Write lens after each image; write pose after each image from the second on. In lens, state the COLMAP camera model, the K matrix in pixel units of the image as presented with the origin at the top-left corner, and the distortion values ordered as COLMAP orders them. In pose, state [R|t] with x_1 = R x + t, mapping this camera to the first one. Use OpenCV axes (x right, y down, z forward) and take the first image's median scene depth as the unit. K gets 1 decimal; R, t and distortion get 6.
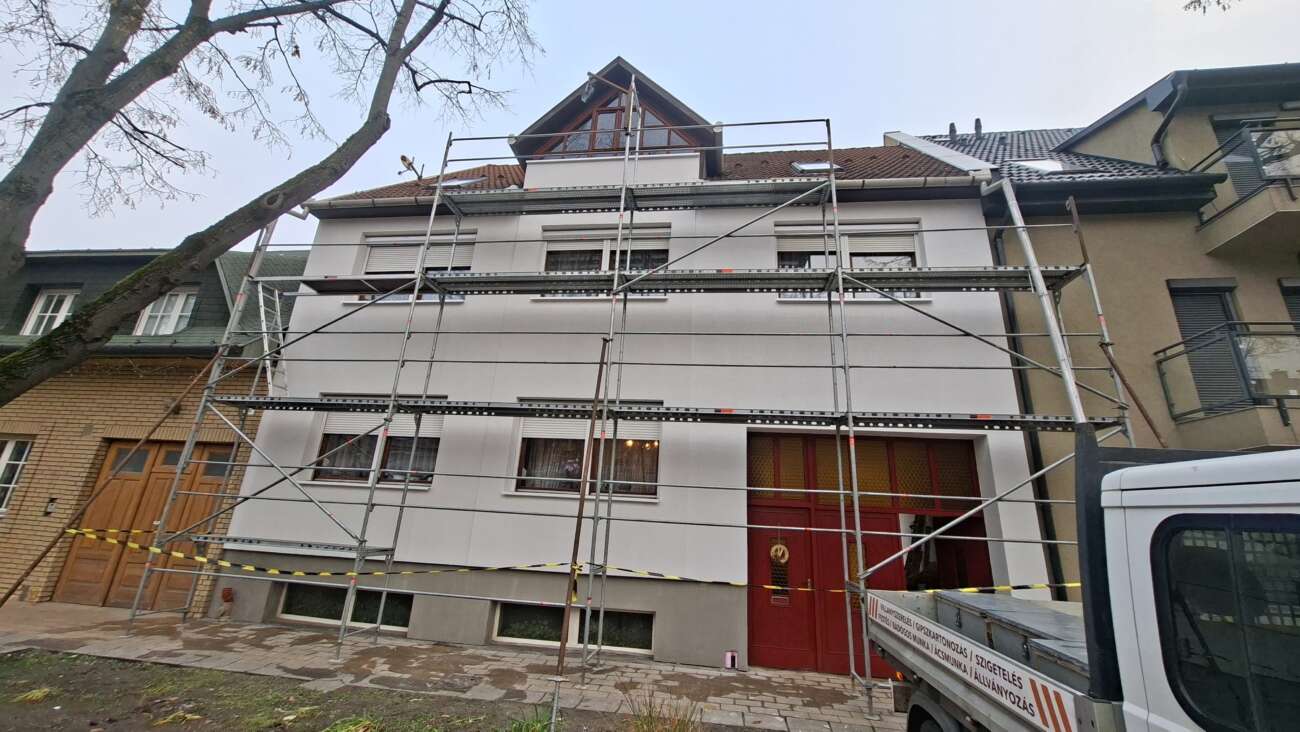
lens RADIAL K [[504.5, 0, 646.9], [0, 504.5, 353.9], [0, 0, 1]] dist [-0.003121, 0.000081]
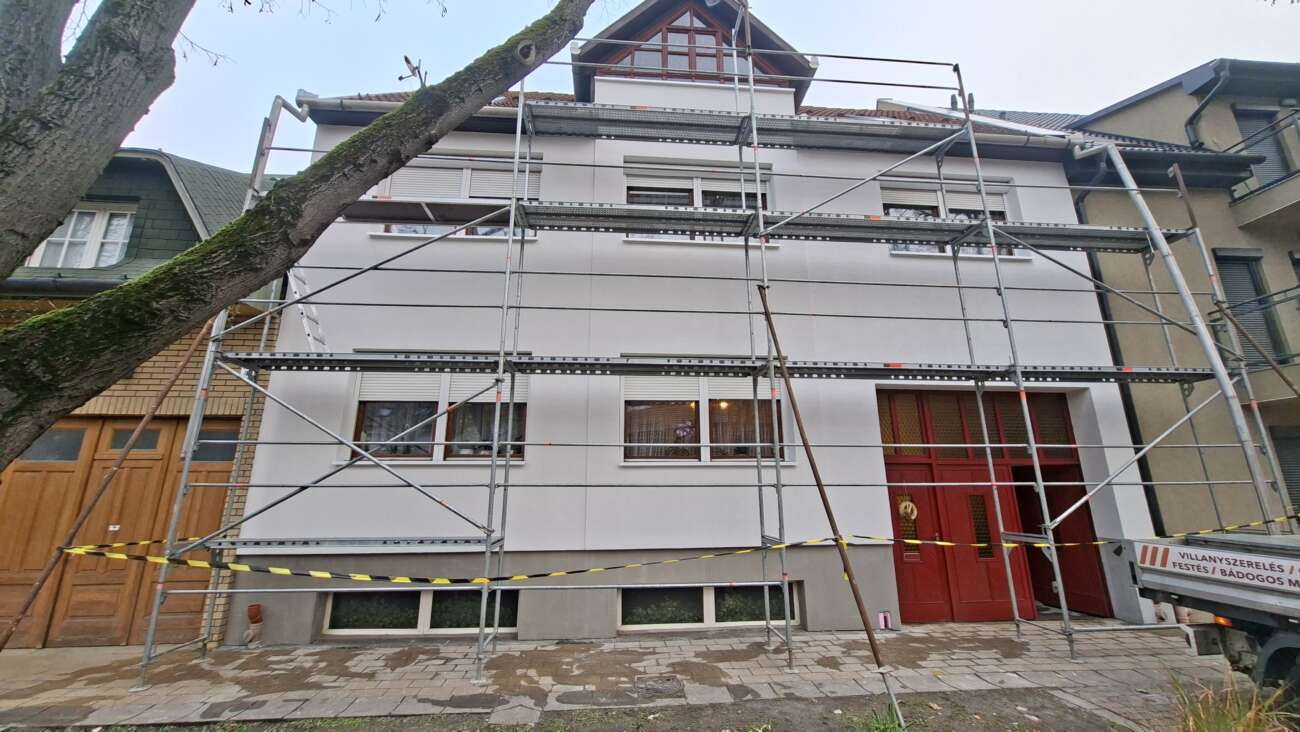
lens RADIAL K [[505.8, 0, 660.6], [0, 505.8, 352.9], [0, 0, 1]] dist [-0.002470, 0.000019]
pose [[0.975735, -0.000385, 0.218955, -0.408288], [-0.013983, 0.997848, 0.064064, 0.029875], [-0.218509, -0.065571, 0.973630, 0.154534]]
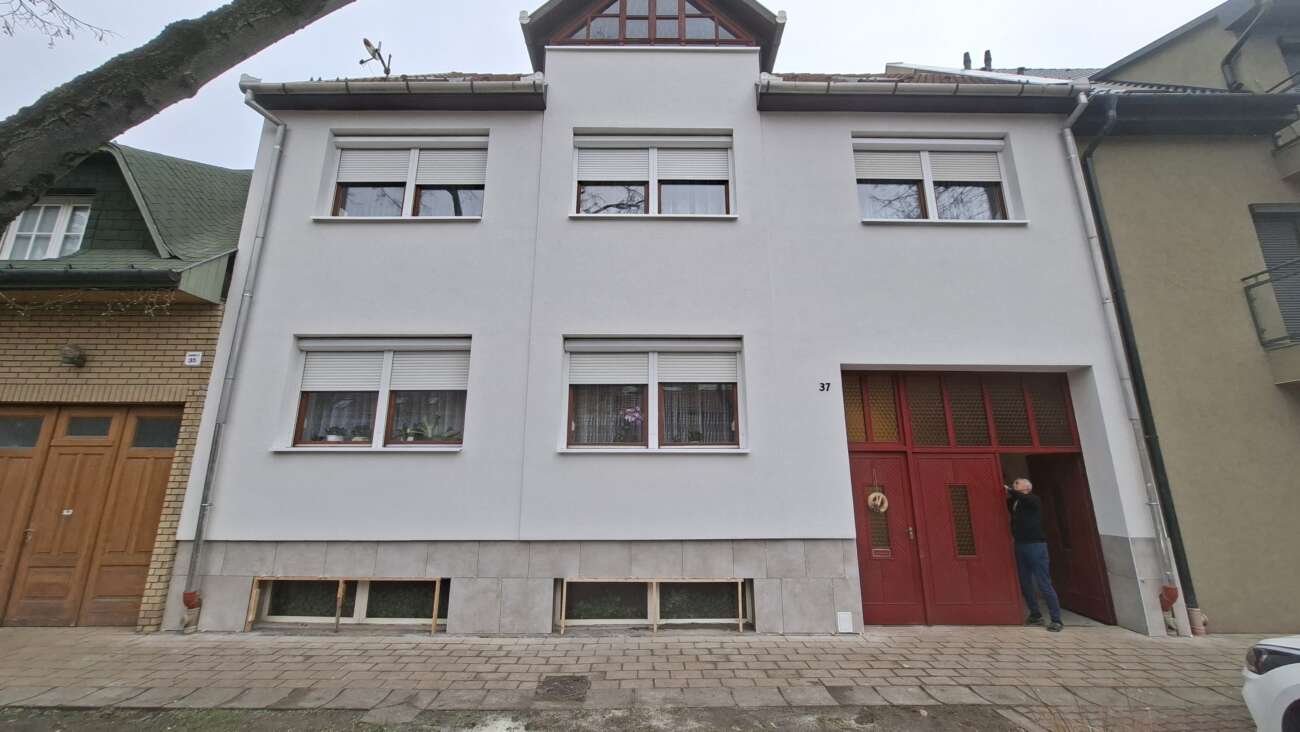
lens RADIAL K [[508.7, 0, 654.3], [0, 508.7, 352.0], [0, 0, 1]] dist [-0.002804, 0.000165]
pose [[0.989396, -0.017435, 0.144193, -0.247734], [0.005914, 0.996781, 0.079950, 0.050821], [-0.145123, -0.078249, 0.986315, 0.174660]]
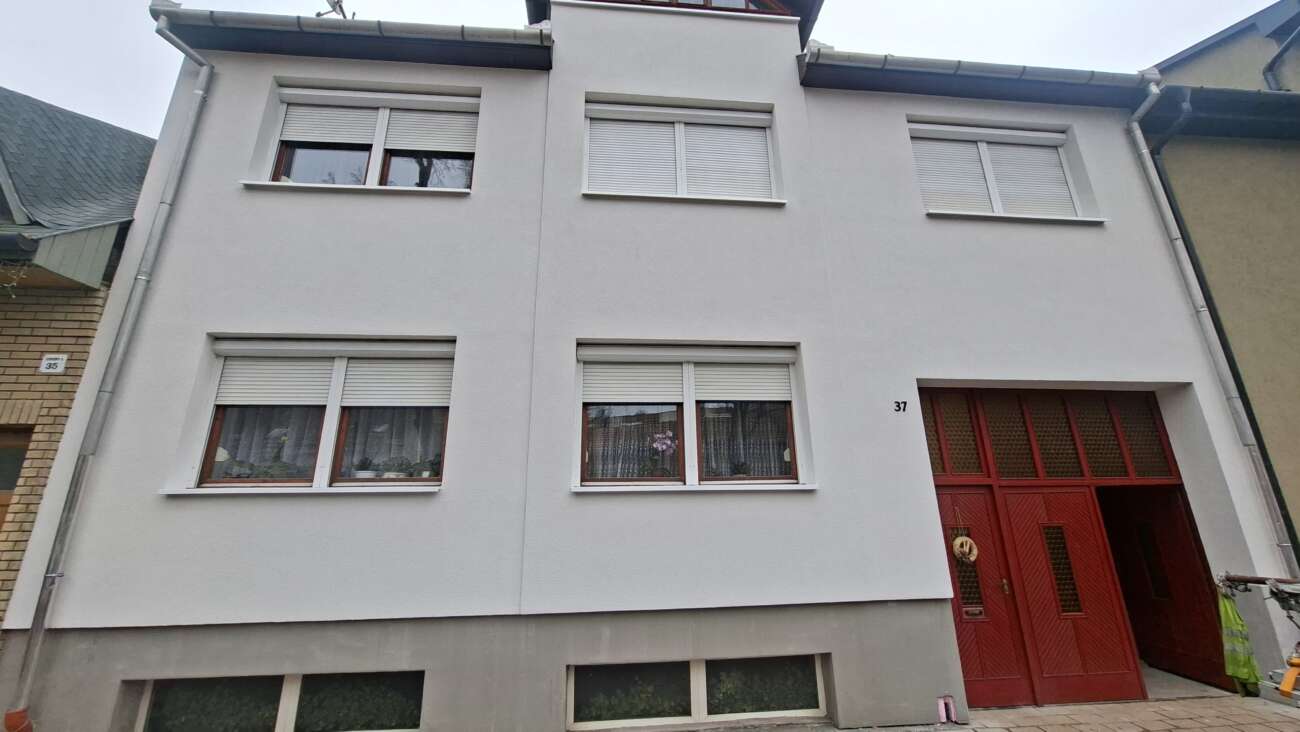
lens RADIAL K [[510.0, 0, 657.6], [0, 510.0, 352.6], [0, 0, 1]] dist [-0.003827, 0.000308]
pose [[0.972737, 0.002712, 0.231895, -0.330488], [-0.009088, 0.999609, 0.026431, 0.090601], [-0.231732, -0.027818, 0.972382, 0.373421]]
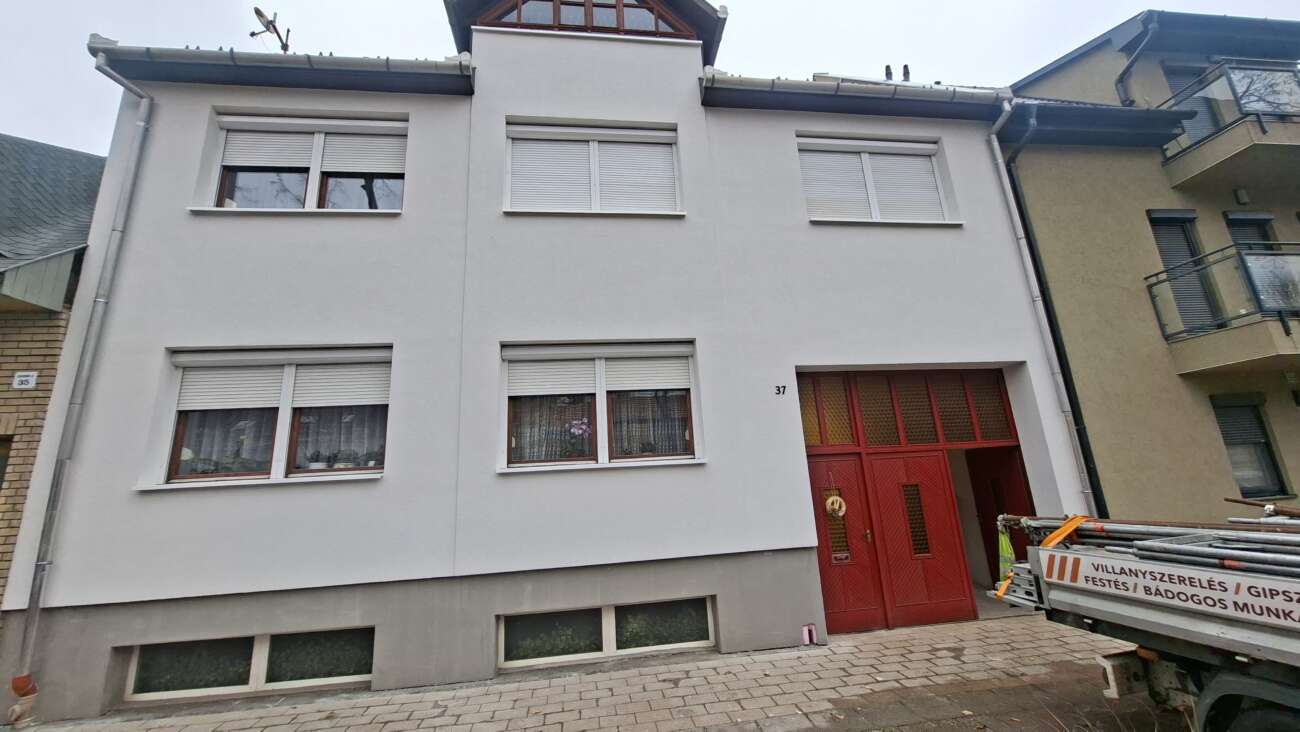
lens RADIAL K [[506.6, 0, 655.0], [0, 506.6, 352.8], [0, 0, 1]] dist [-0.001975, -0.000363]
pose [[0.960410, -0.037894, 0.276001, -0.263051], [0.019193, 0.997352, 0.070147, 0.057522], [-0.277928, -0.062073, 0.958594, 0.243774]]
